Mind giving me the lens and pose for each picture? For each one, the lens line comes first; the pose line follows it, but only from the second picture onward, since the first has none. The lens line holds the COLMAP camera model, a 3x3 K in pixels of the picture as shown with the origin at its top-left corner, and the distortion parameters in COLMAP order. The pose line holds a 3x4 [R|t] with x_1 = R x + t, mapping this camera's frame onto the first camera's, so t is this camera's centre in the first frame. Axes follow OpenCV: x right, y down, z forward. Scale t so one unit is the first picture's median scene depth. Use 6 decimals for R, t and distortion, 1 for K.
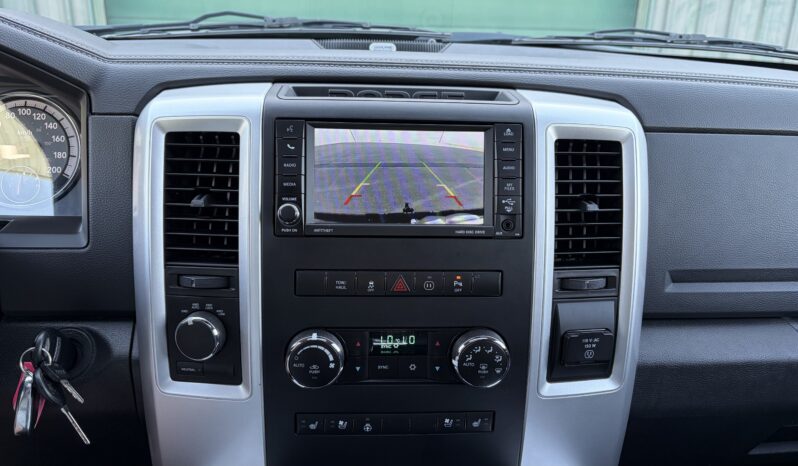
lens RADIAL K [[608.5, 0, 400.7], [0, 608.5, 213.8], [0, 0, 1]] dist [0.009940, -0.006398]
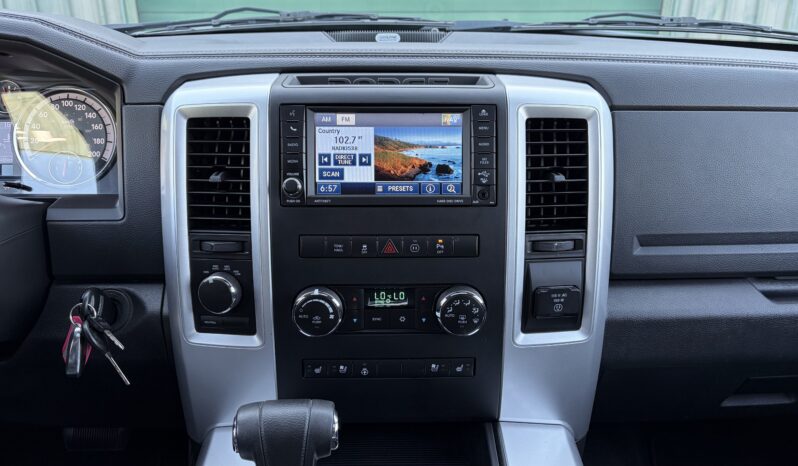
lens RADIAL K [[608.5, 0, 400.7], [0, 608.5, 213.8], [0, 0, 1]] dist [0.009940, -0.006398]
pose [[0.998764, -0.011293, -0.048398, 0.071912], [0.012323, 0.999703, 0.021036, 0.027594], [0.048146, -0.021606, 0.998607, -0.139224]]
